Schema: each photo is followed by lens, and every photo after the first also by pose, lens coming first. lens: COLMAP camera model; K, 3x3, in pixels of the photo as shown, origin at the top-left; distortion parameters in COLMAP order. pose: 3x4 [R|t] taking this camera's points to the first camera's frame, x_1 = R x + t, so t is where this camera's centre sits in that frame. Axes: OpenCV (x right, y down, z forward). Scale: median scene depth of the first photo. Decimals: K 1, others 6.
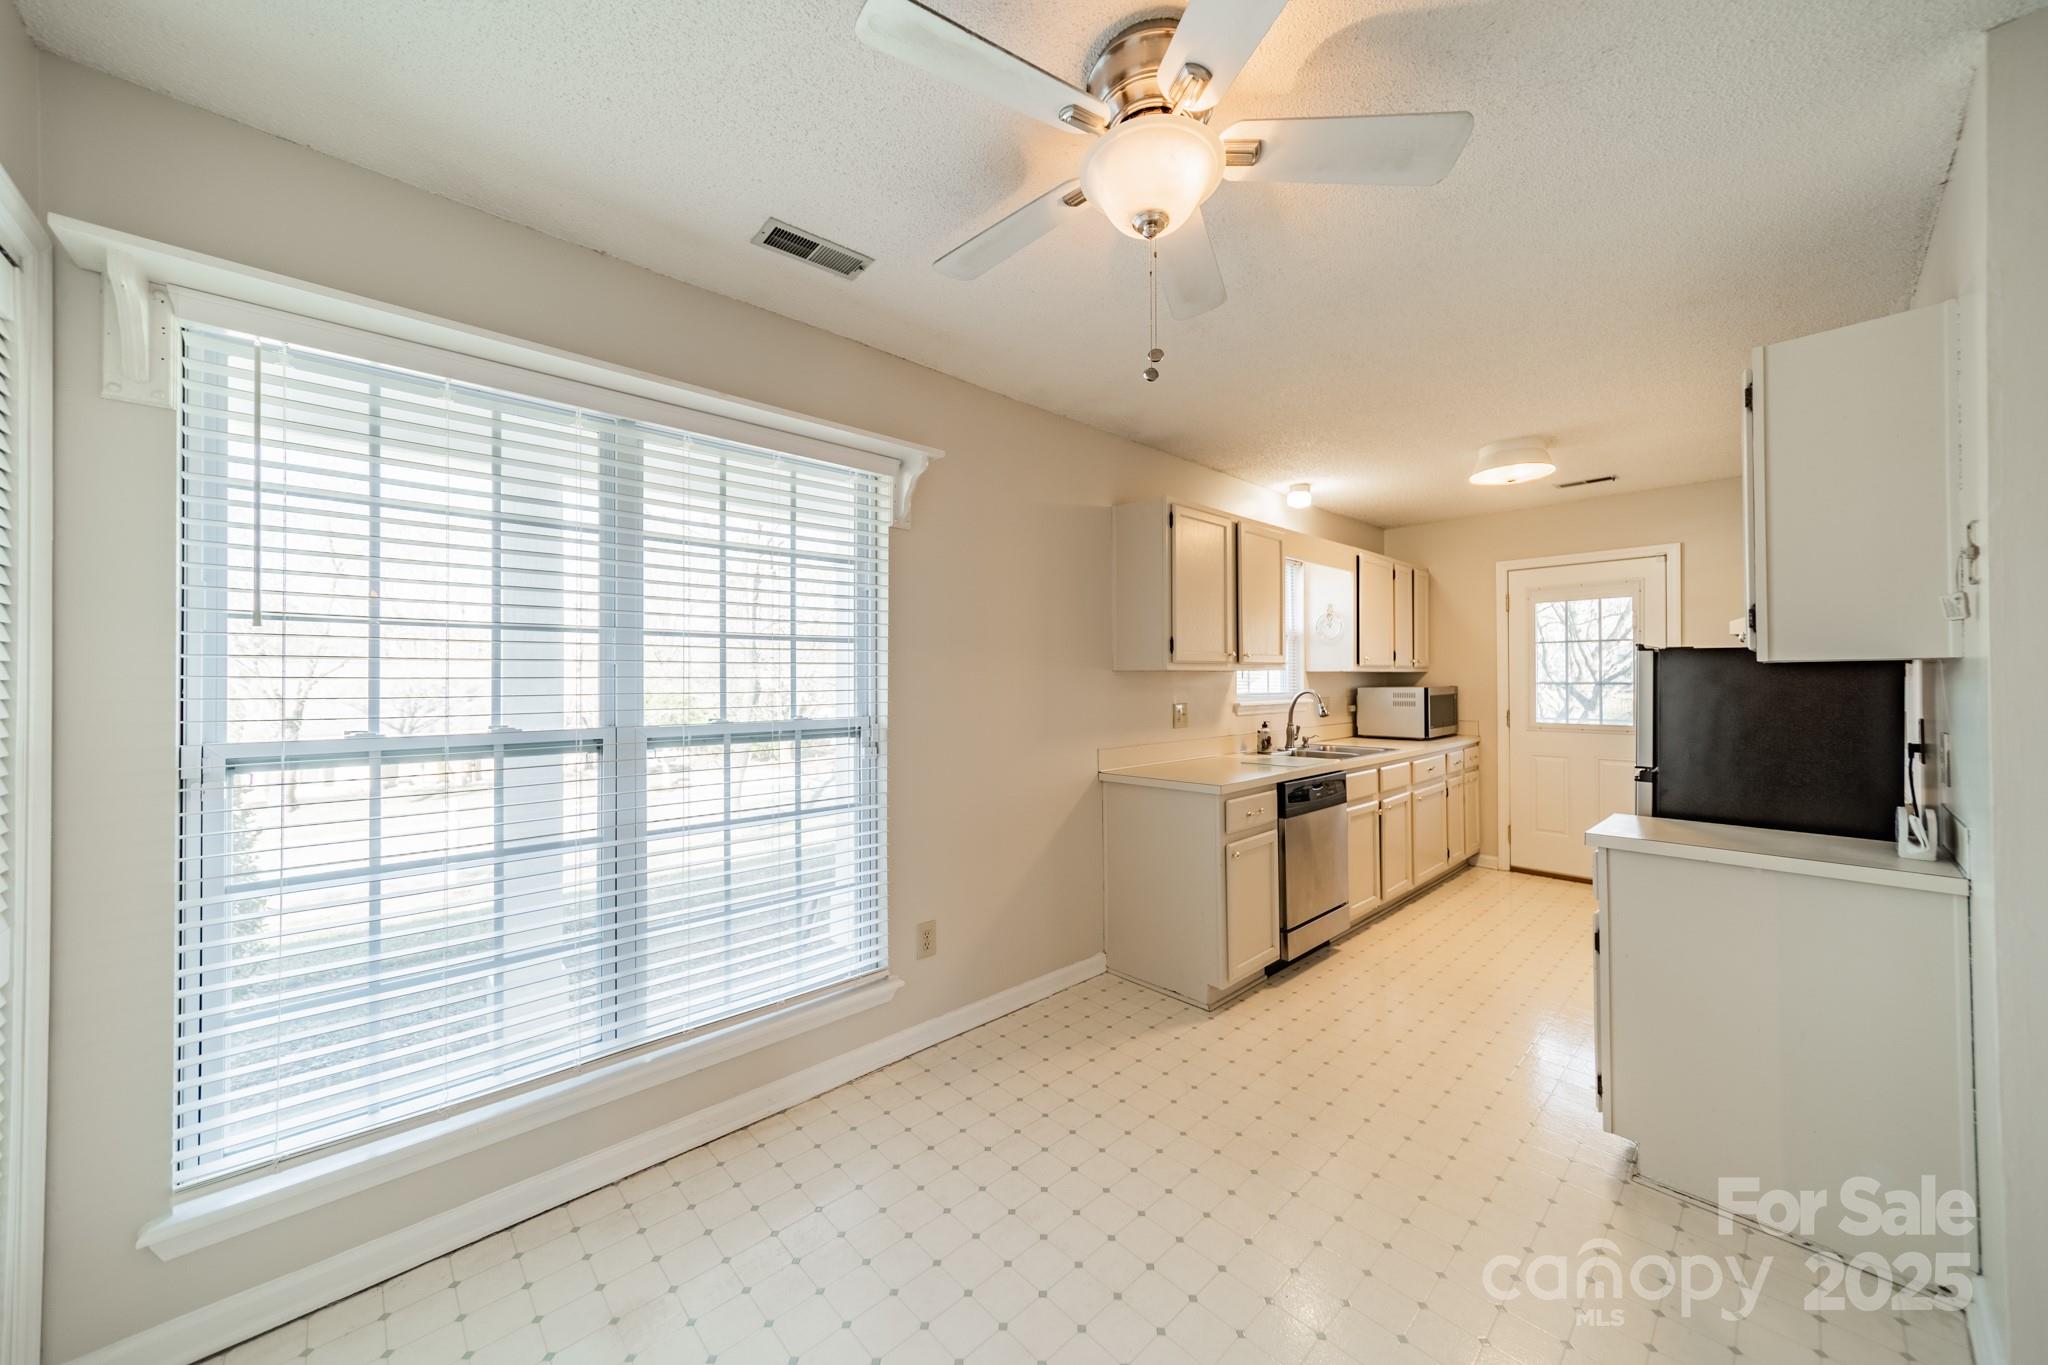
lens RADIAL K [[731.8, 0, 1015.1], [0, 731.8, 676.2], [0, 0, 1]] dist [0.000478, 0.000024]
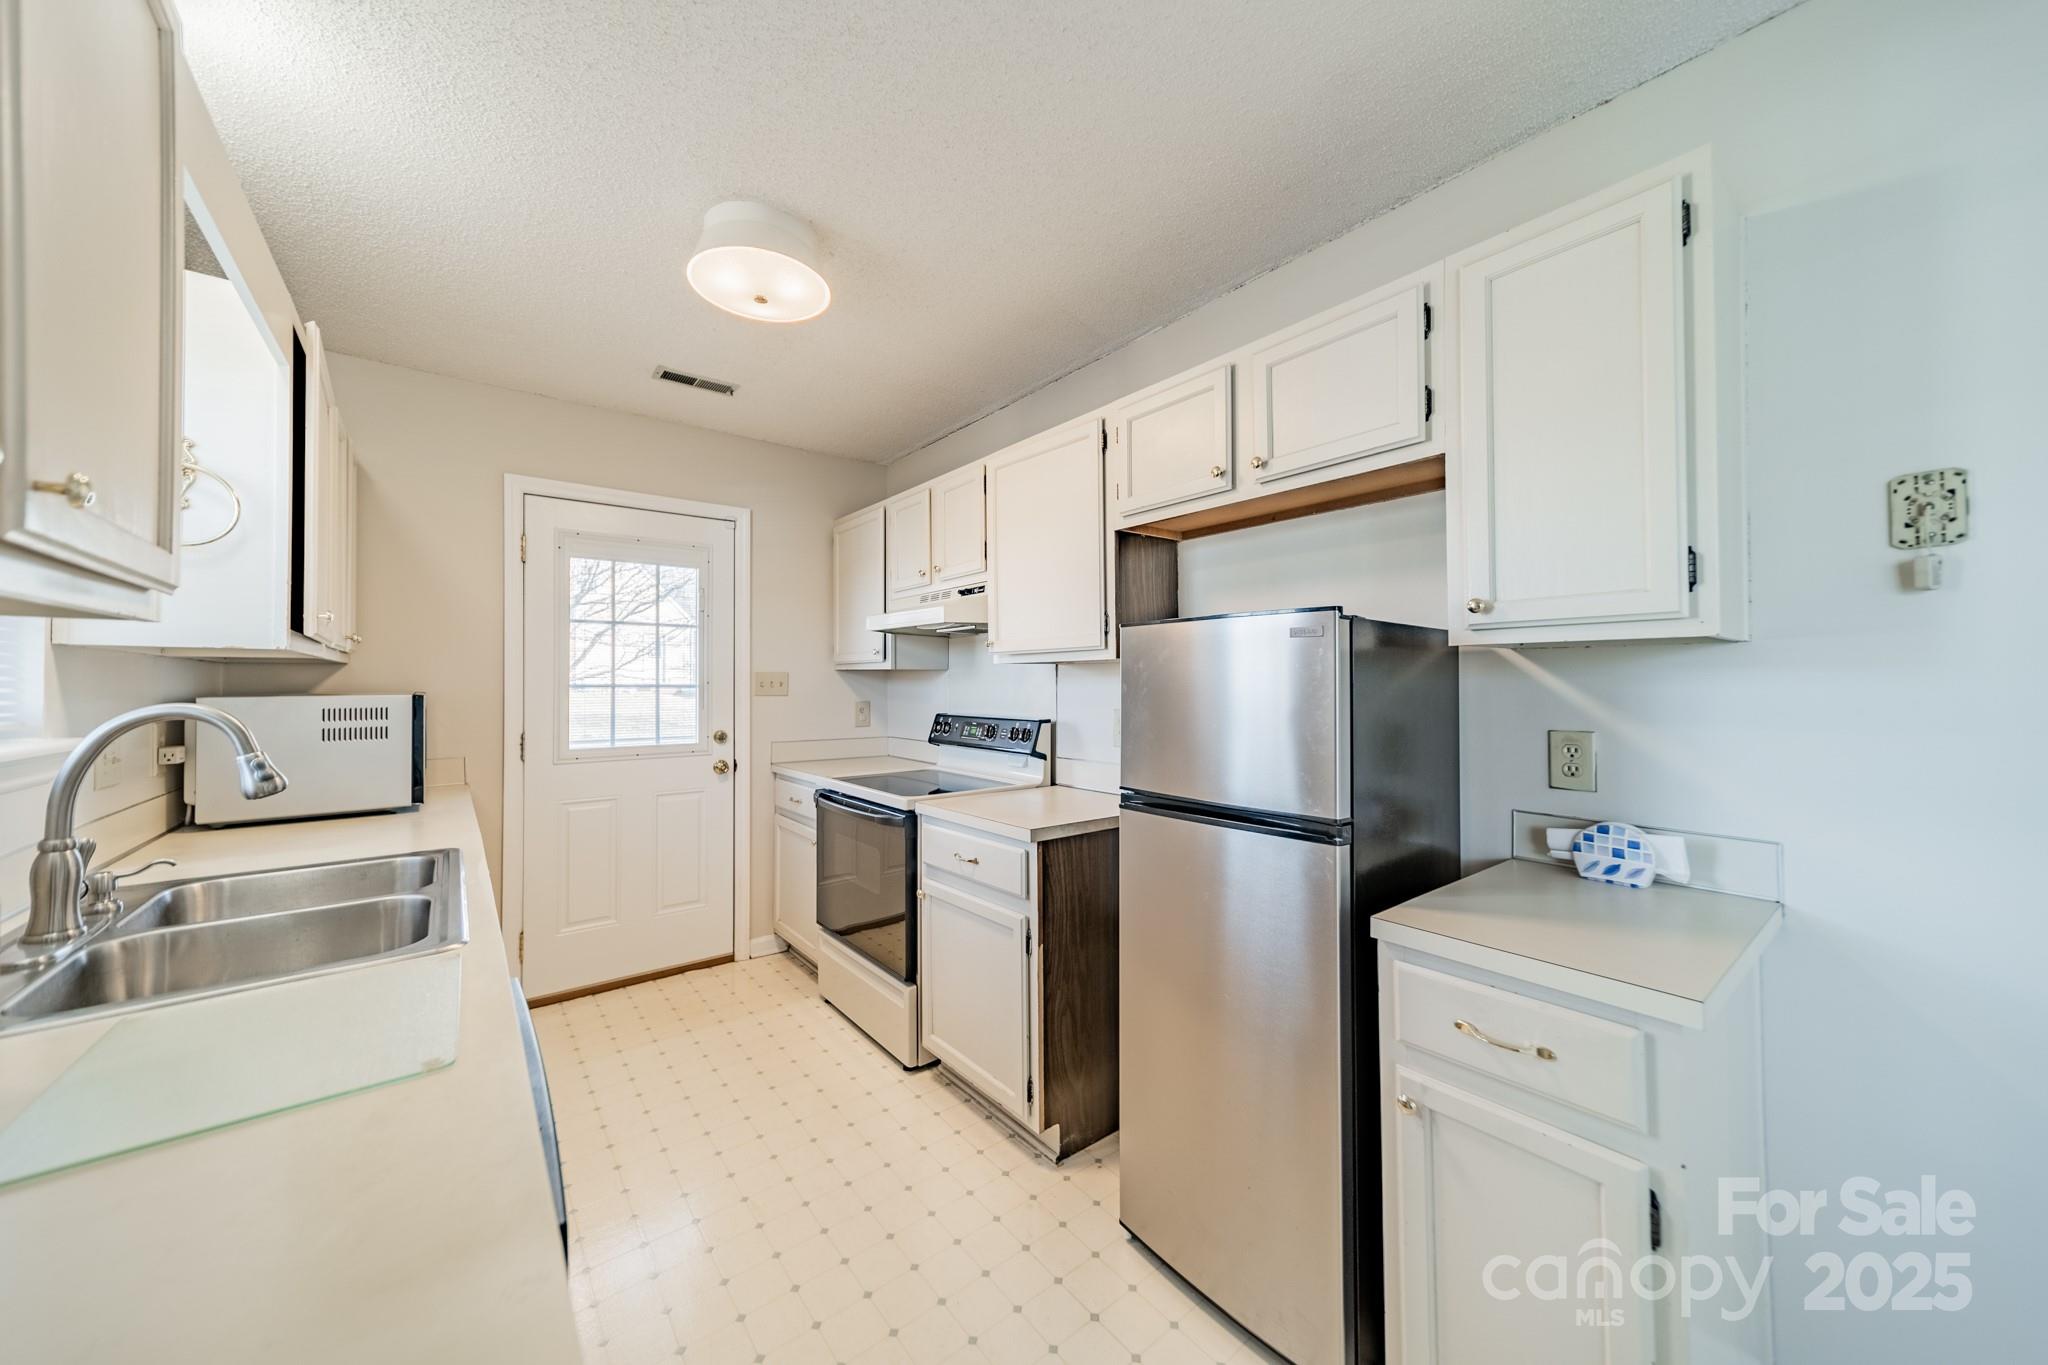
lens RADIAL K [[719.6, 0, 1032.2], [0, 719.6, 674.3], [0, 0, 1]] dist [0.000603, 0.000086]
pose [[0.060641, 0.016981, 0.998015, 0.146908], [-0.001831, 0.999855, -0.016901, 0.010525], [-0.998158, -0.000802, 0.060664, 0.644340]]
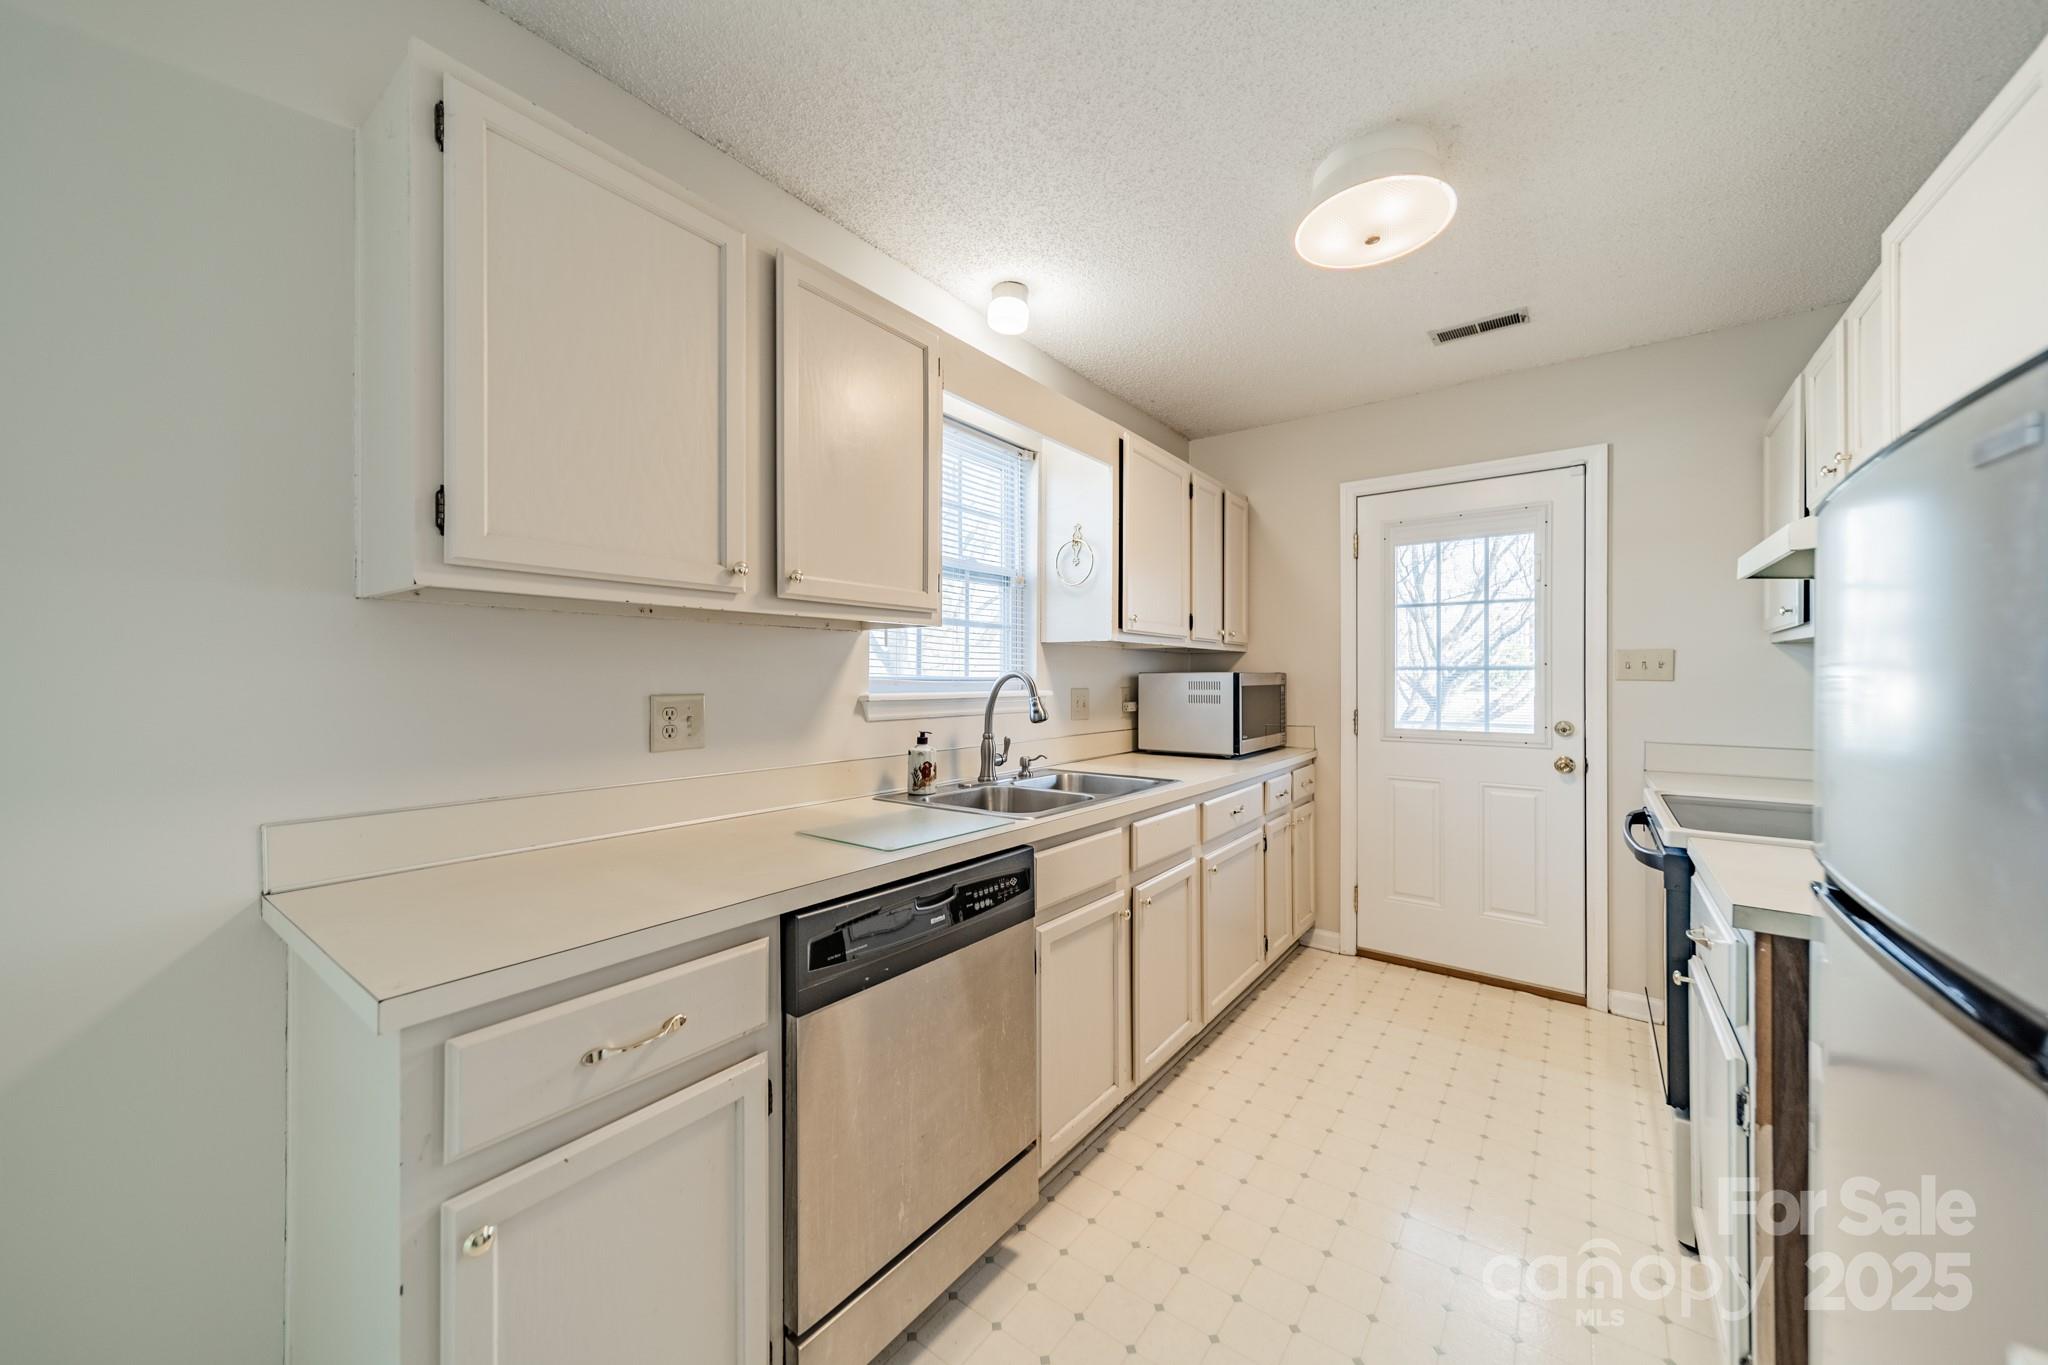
lens RADIAL K [[732.1, 0, 1023.2], [0, 732.1, 676.3], [0, 0, 1]] dist [0.001681, 0.000110]
pose [[0.984281, 0.007612, 0.176446, 0.304143], [-0.007770, 0.999970, 0.000209, 0.021774], [-0.176439, -0.001577, 0.984310, 0.467909]]
